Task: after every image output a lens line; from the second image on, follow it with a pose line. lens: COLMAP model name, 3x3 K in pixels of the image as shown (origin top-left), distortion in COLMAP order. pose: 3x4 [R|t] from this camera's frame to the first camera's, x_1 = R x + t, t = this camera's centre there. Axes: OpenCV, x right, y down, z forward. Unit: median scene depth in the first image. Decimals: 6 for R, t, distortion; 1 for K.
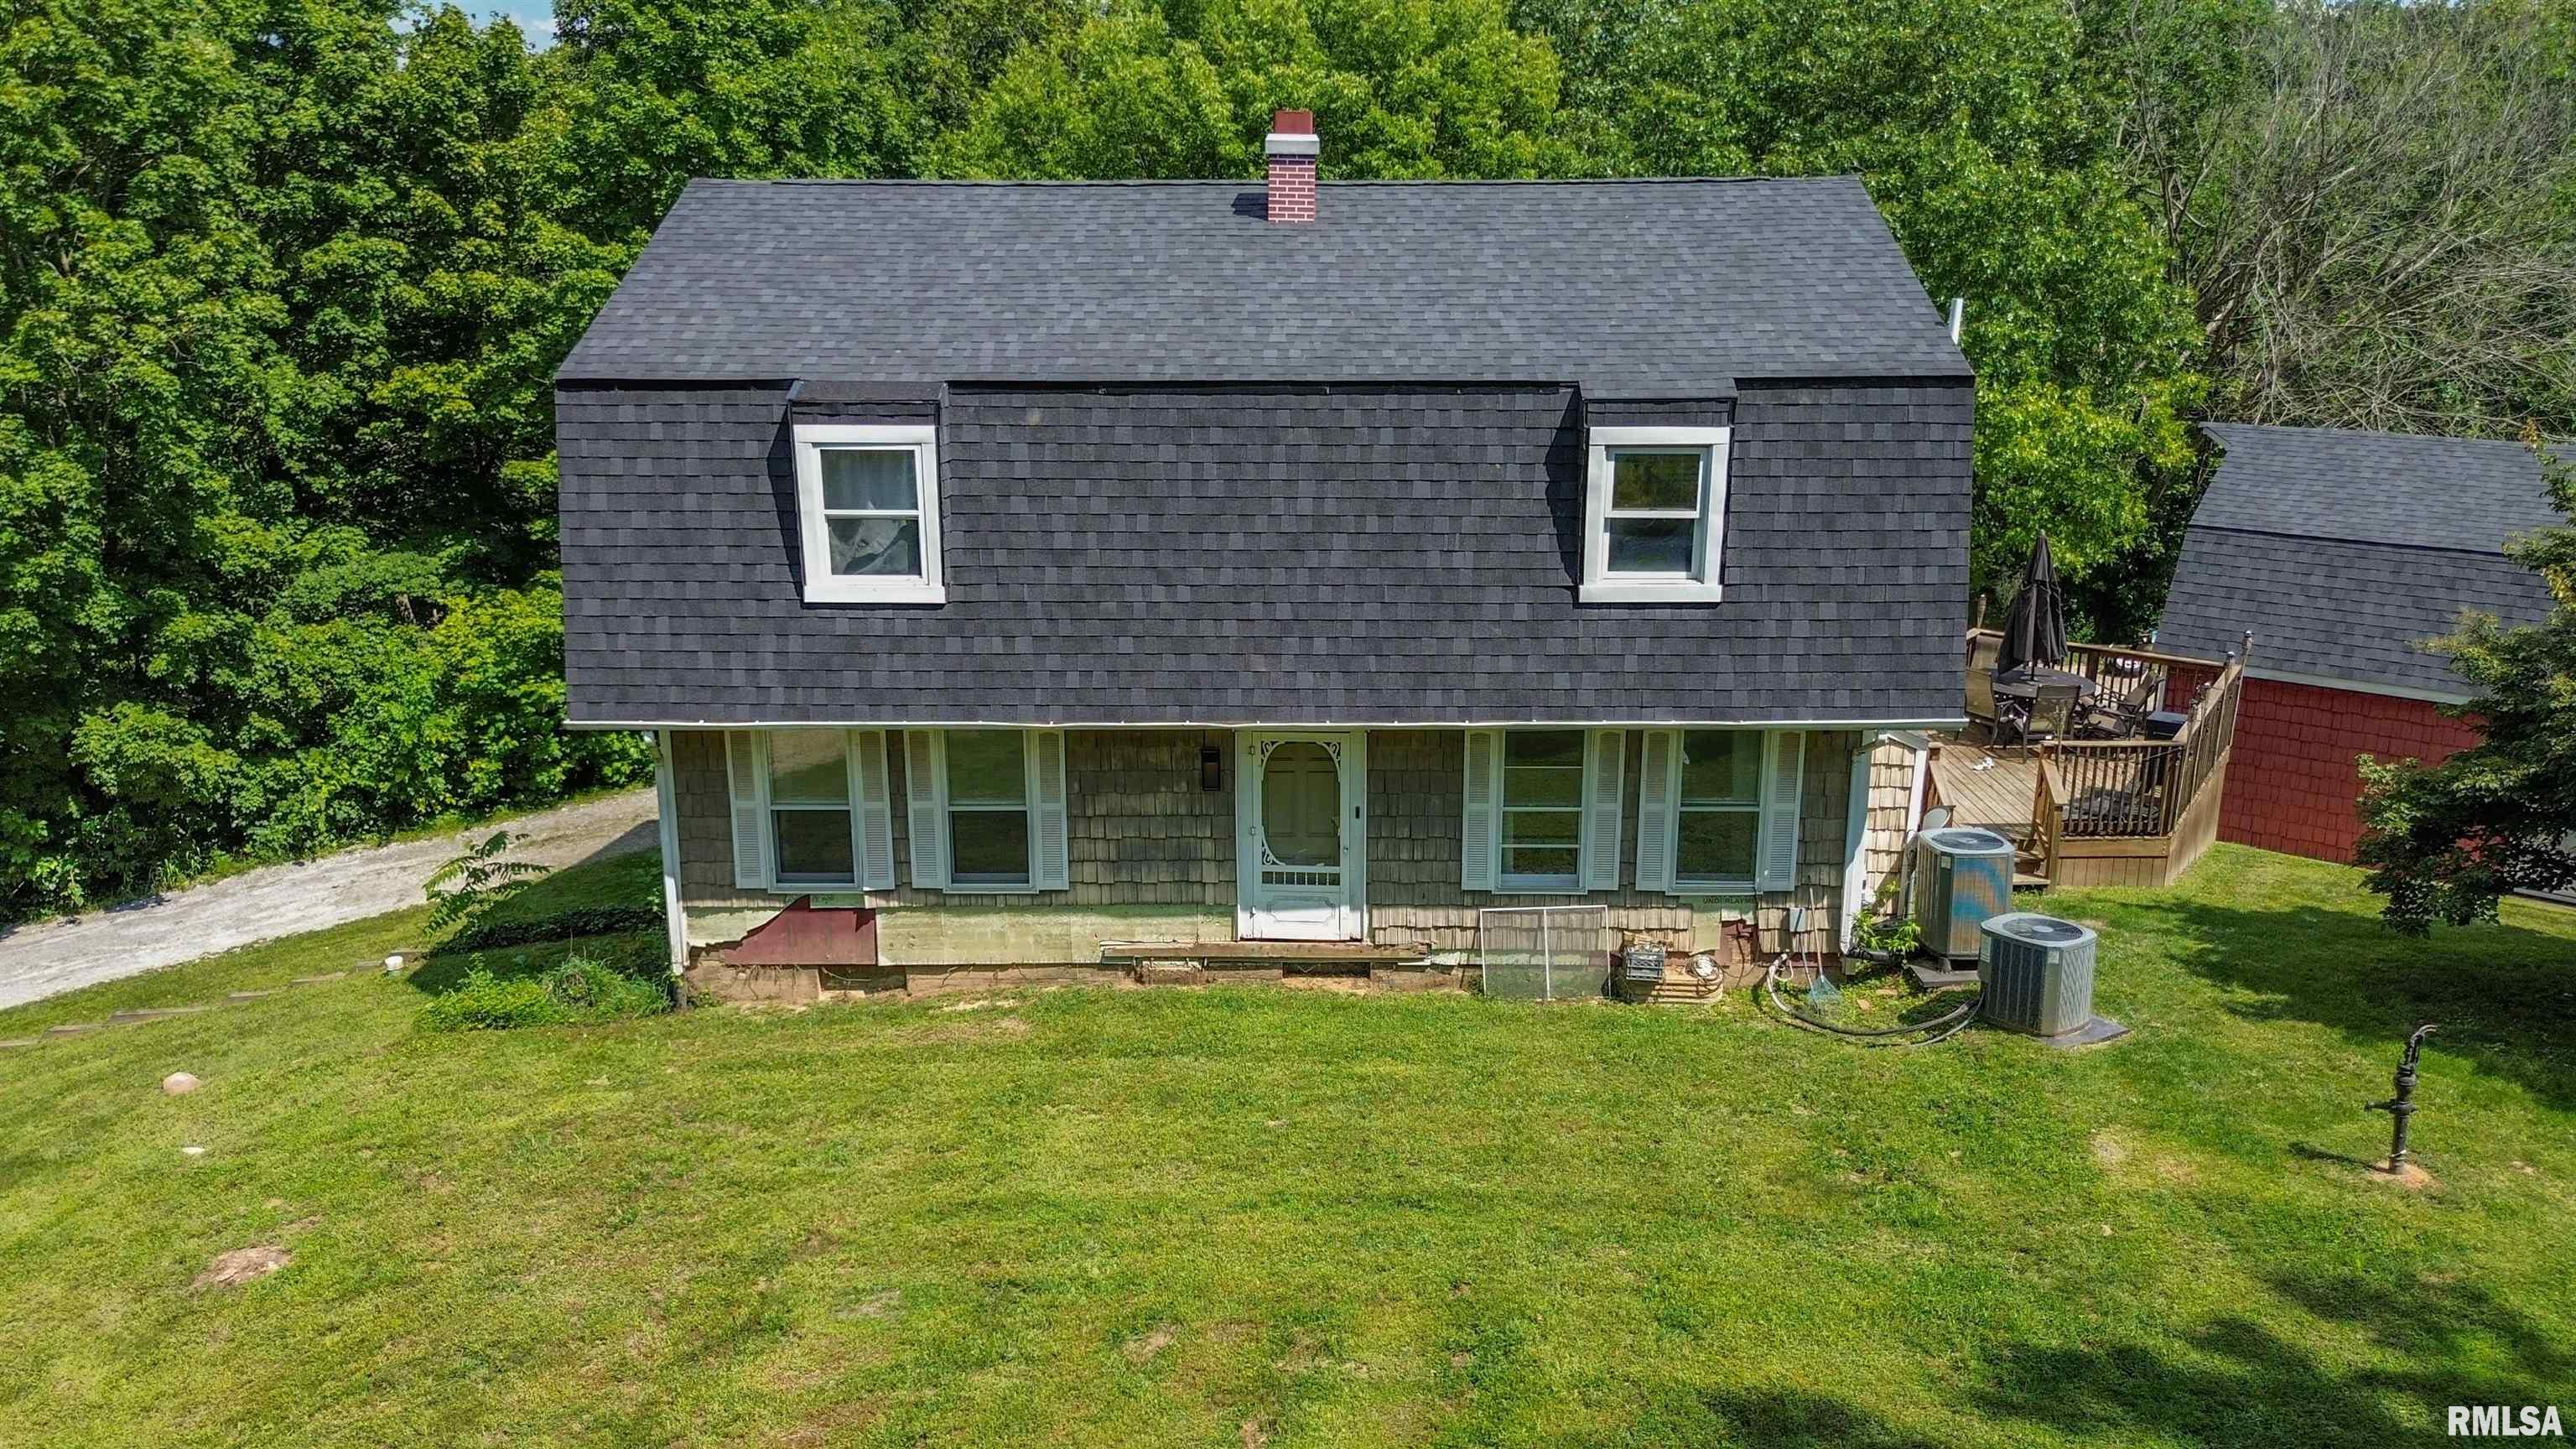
lens RADIAL K [[1839.0, 0, 1280.7], [0, 1839.0, 733.8], [0, 0, 1]] dist [0.057041, -0.044294]
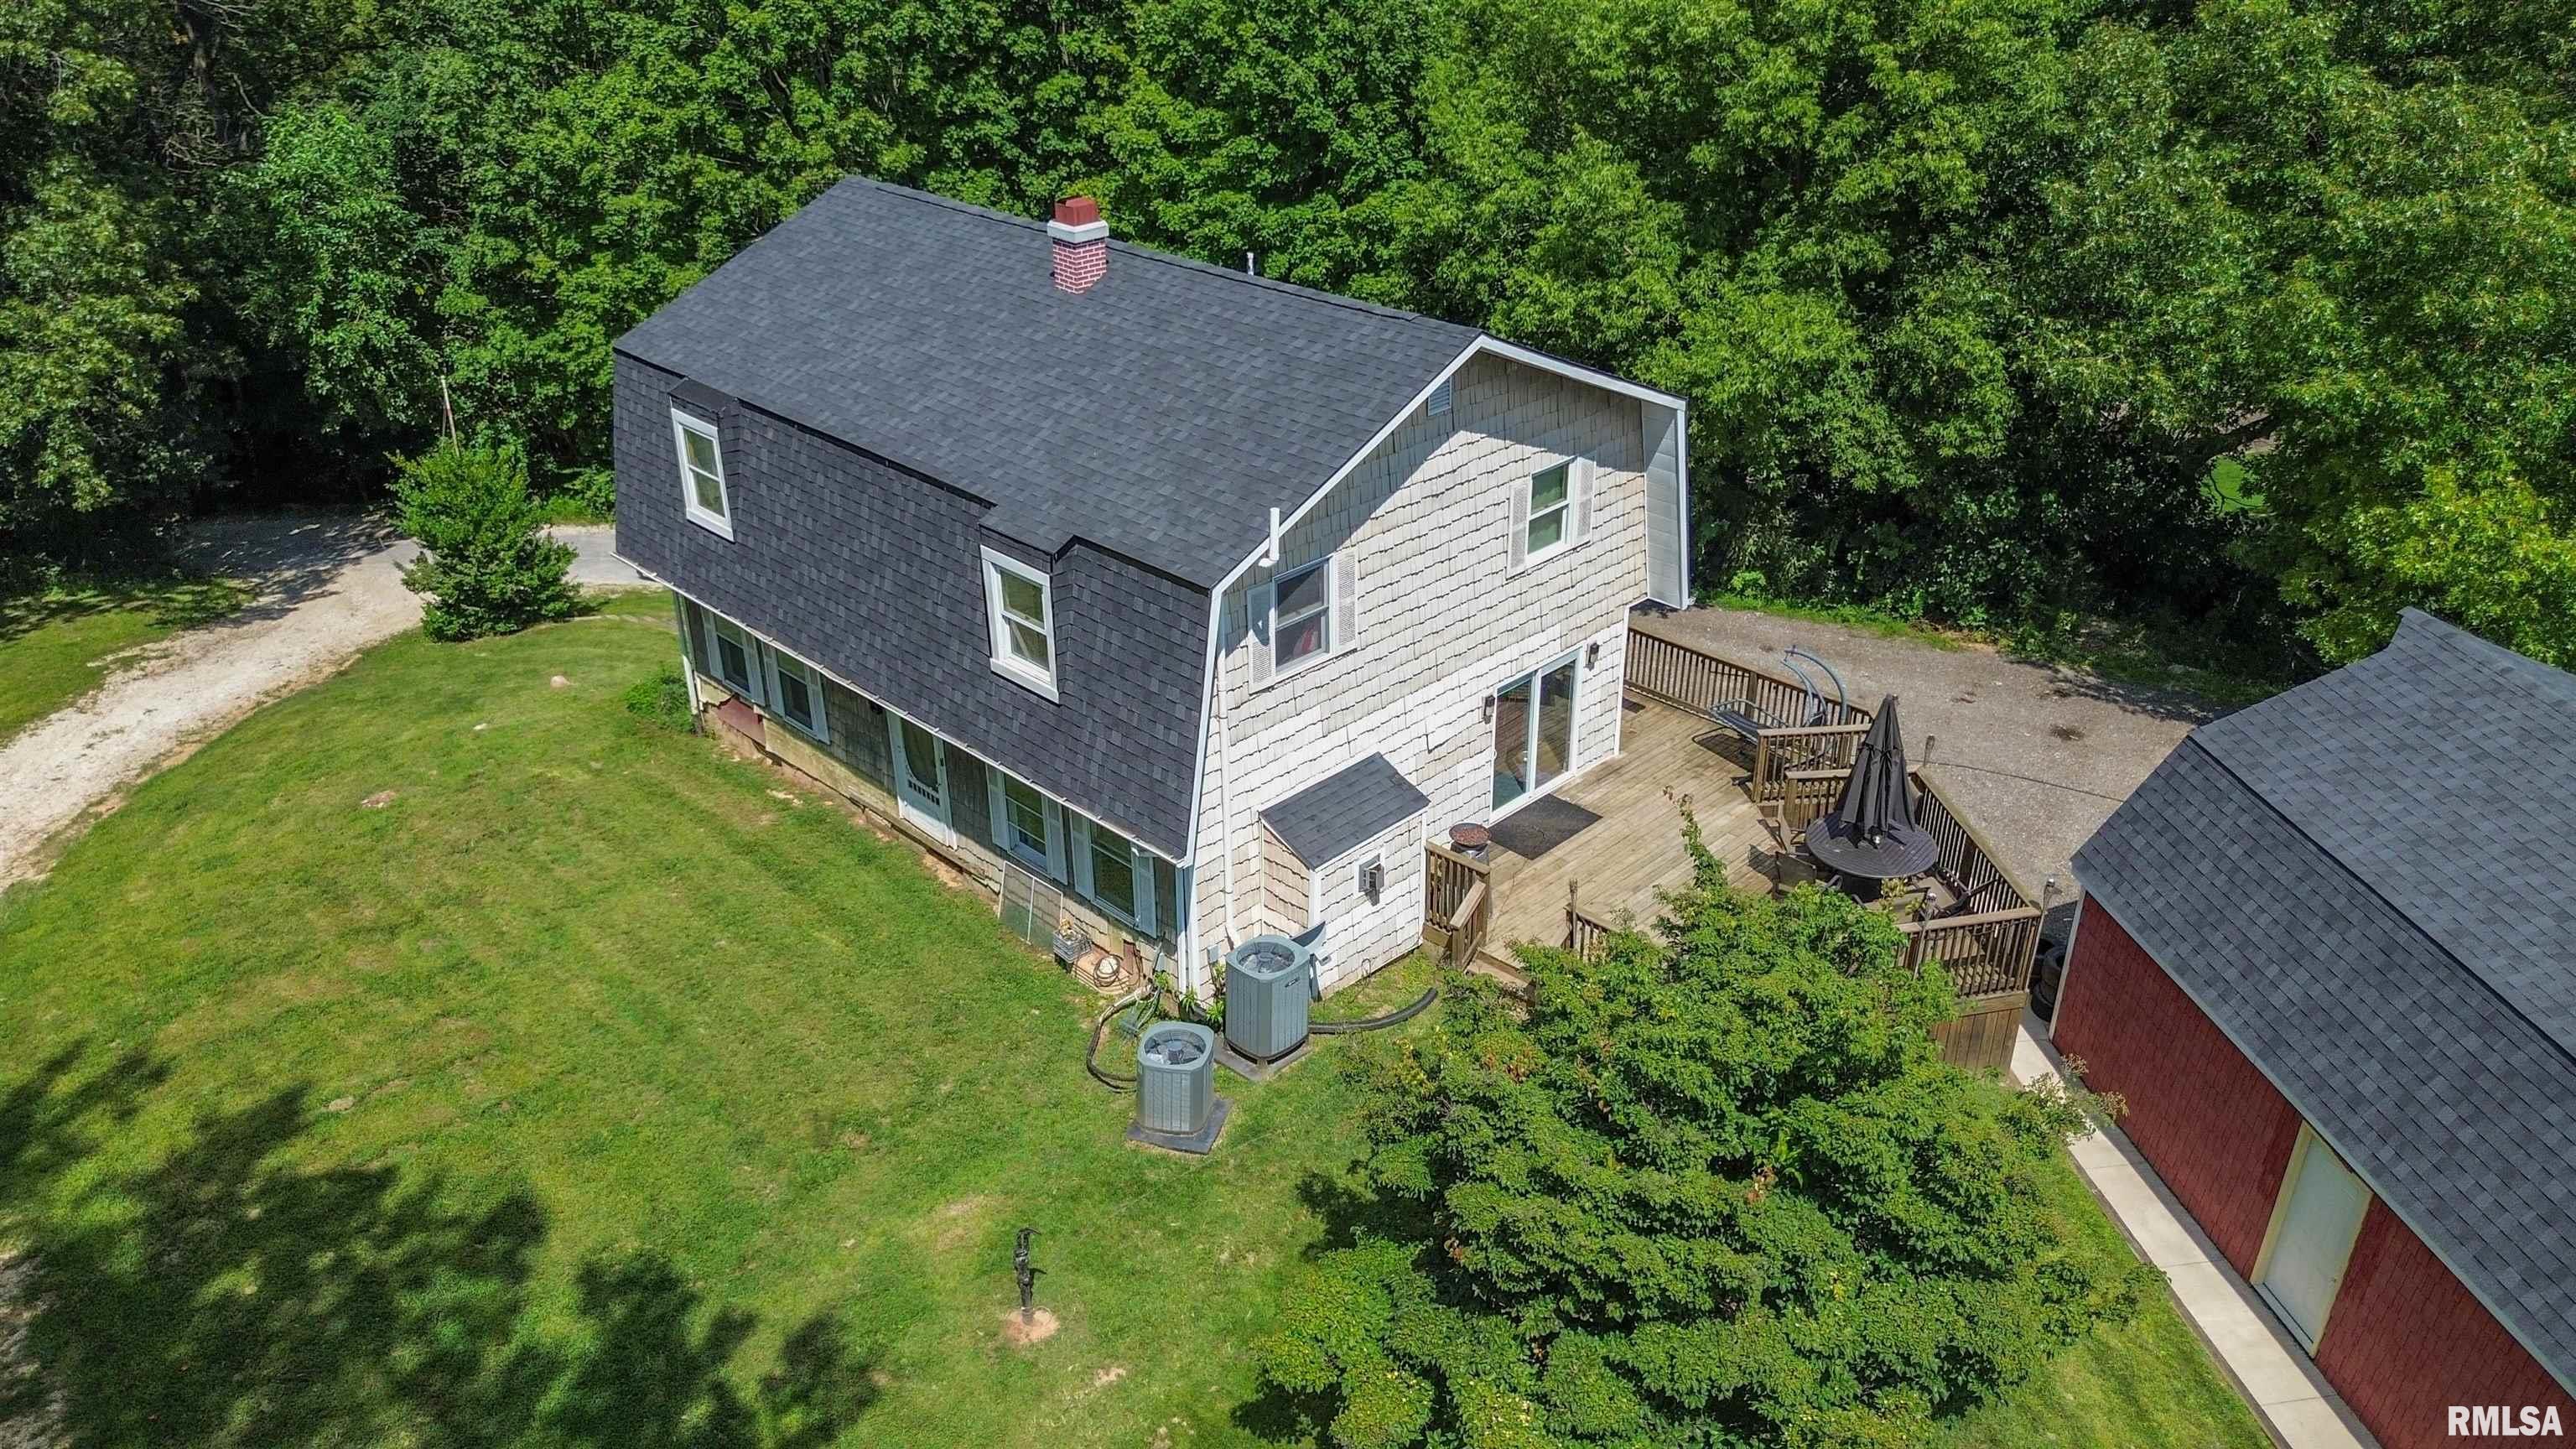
lens RADIAL K [[1839.0, 0, 1295.8], [0, 1839.0, 731.6], [0, 0, 1]] dist [0.057041, -0.044294]
pose [[0.715306, 0.323690, -0.619324, 1.120125], [-0.184986, 0.942346, 0.278862, -0.427046], [0.673883, -0.084905, 0.733944, 0.194126]]
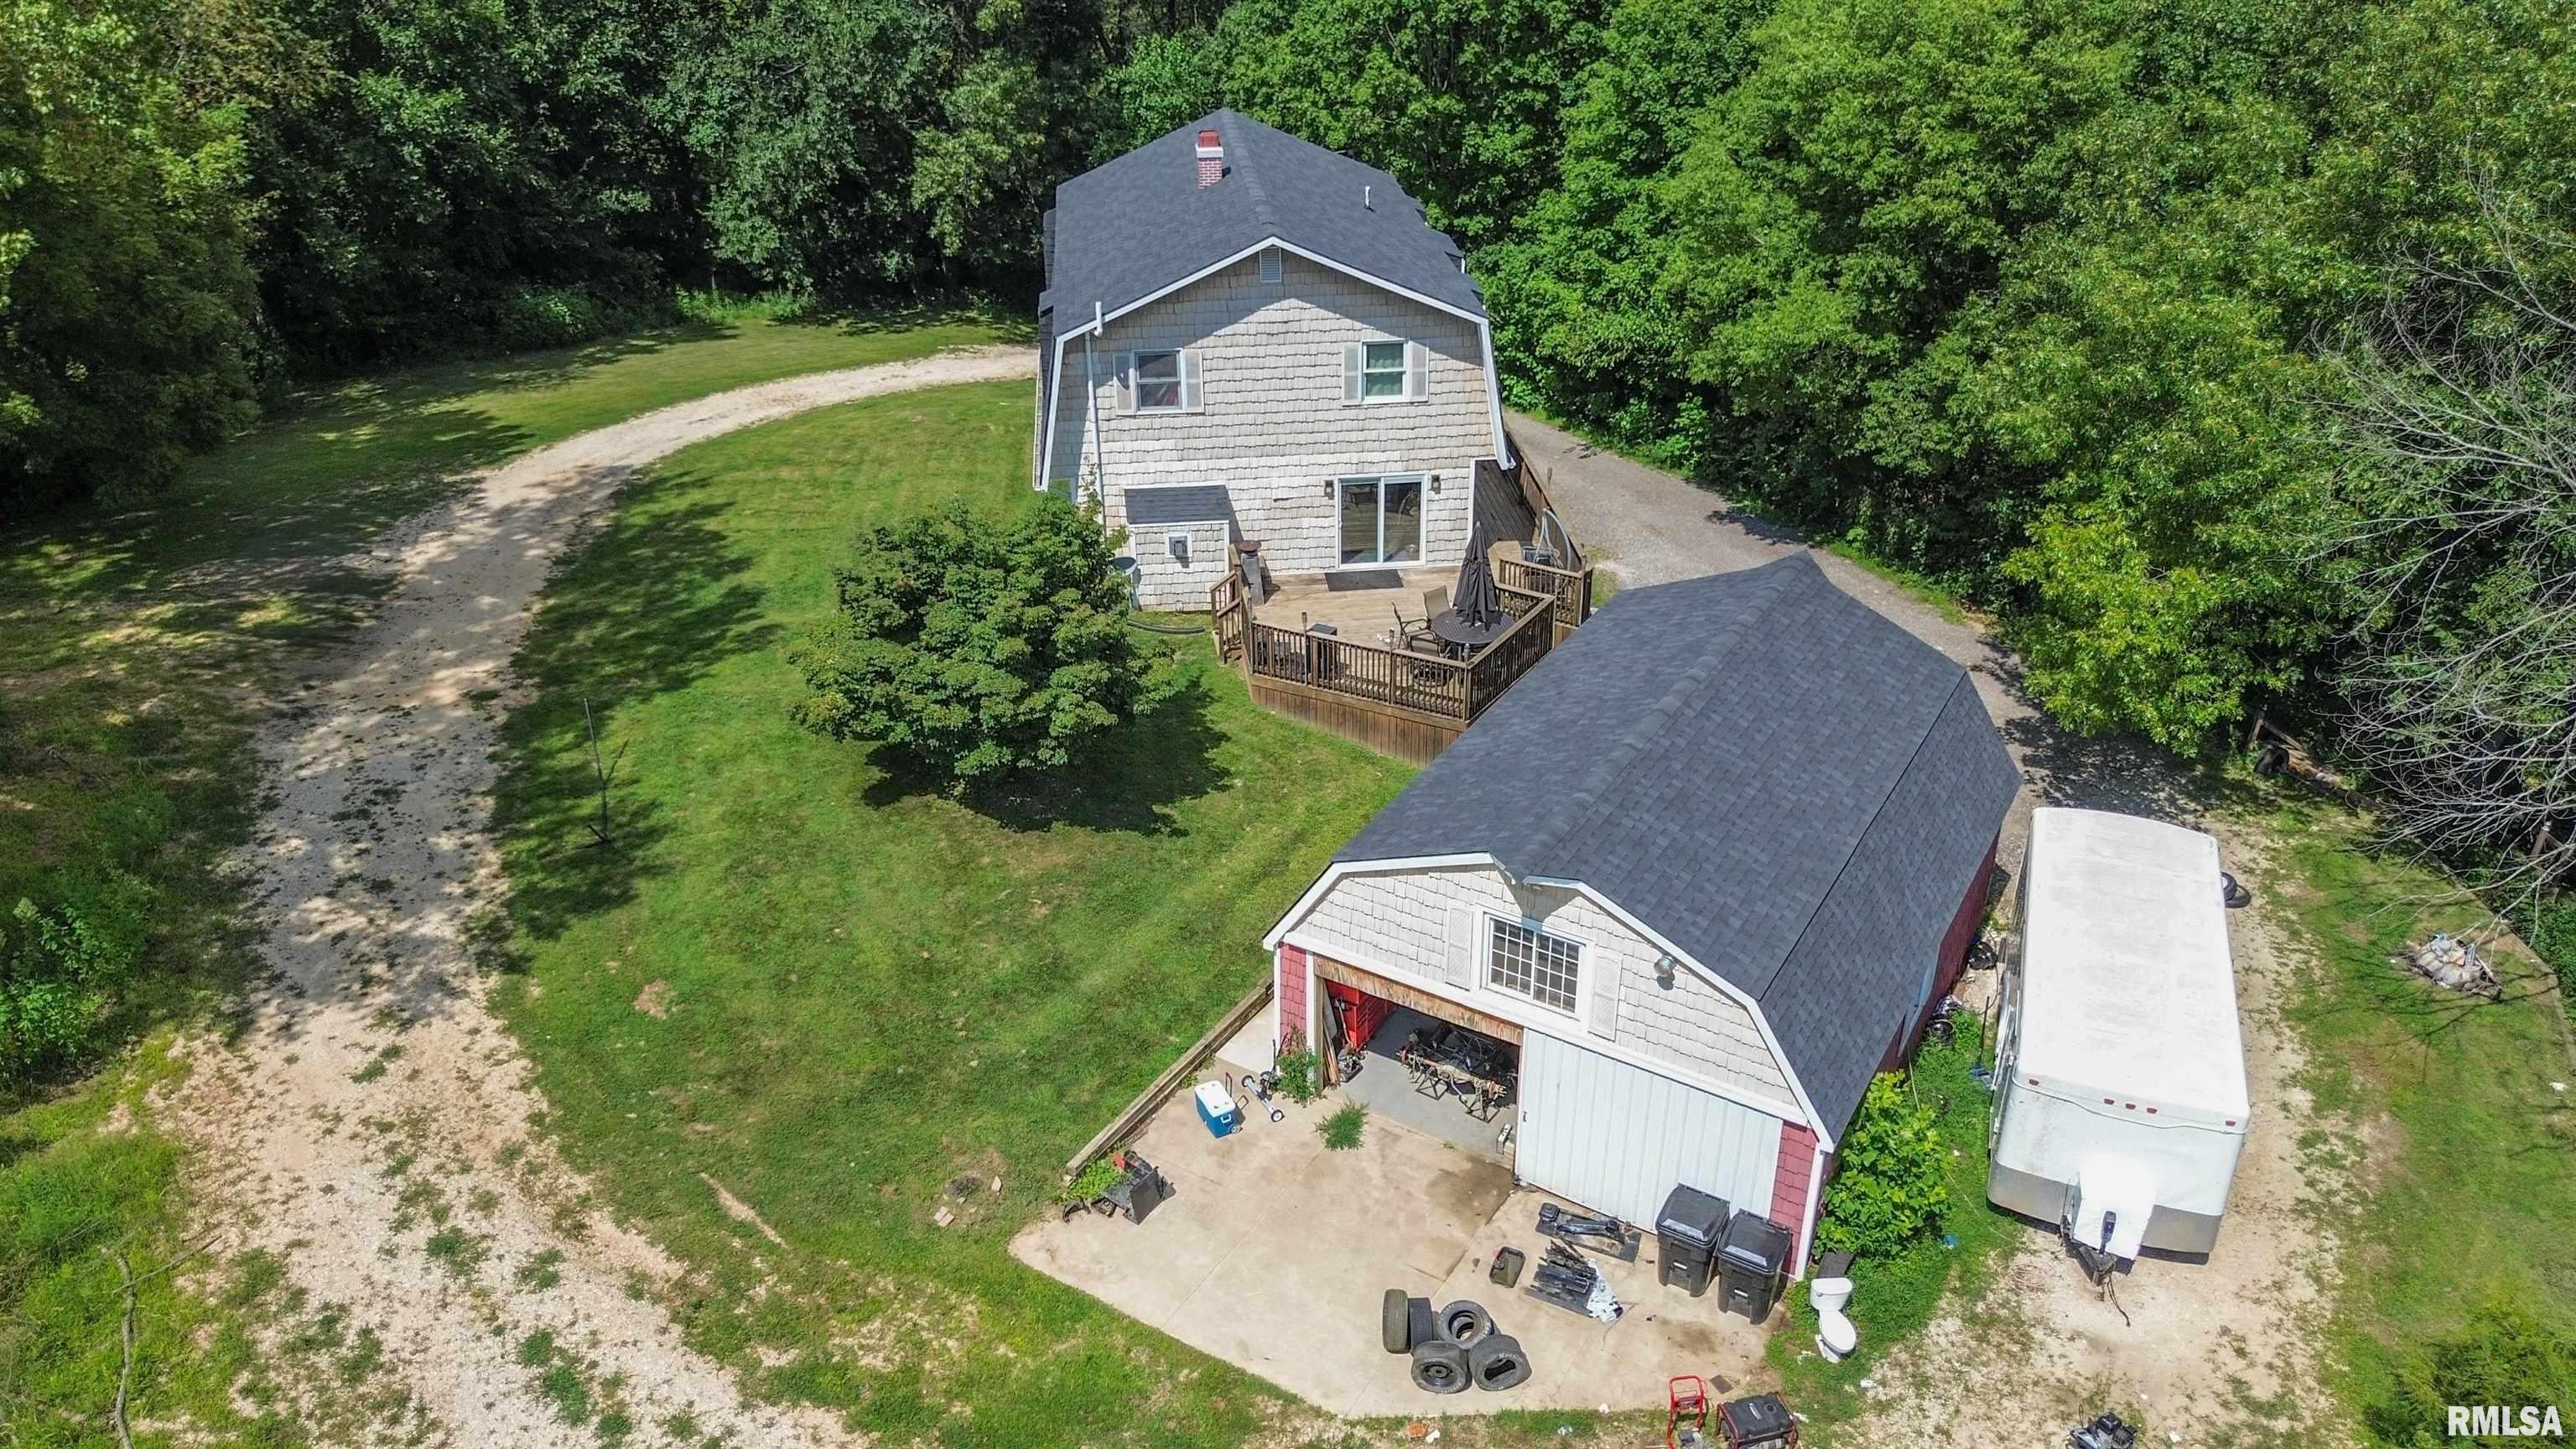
lens RADIAL K [[1839.0, 0, 1287.8], [0, 1839.0, 706.9], [0, 0, 1]] dist [0.057041, -0.044294]
pose [[0.114969, 0.473067, -0.873493, 2.405249], [-0.264298, 0.862196, 0.432162, -0.796180], [0.957564, 0.181177, 0.224157, 0.845370]]
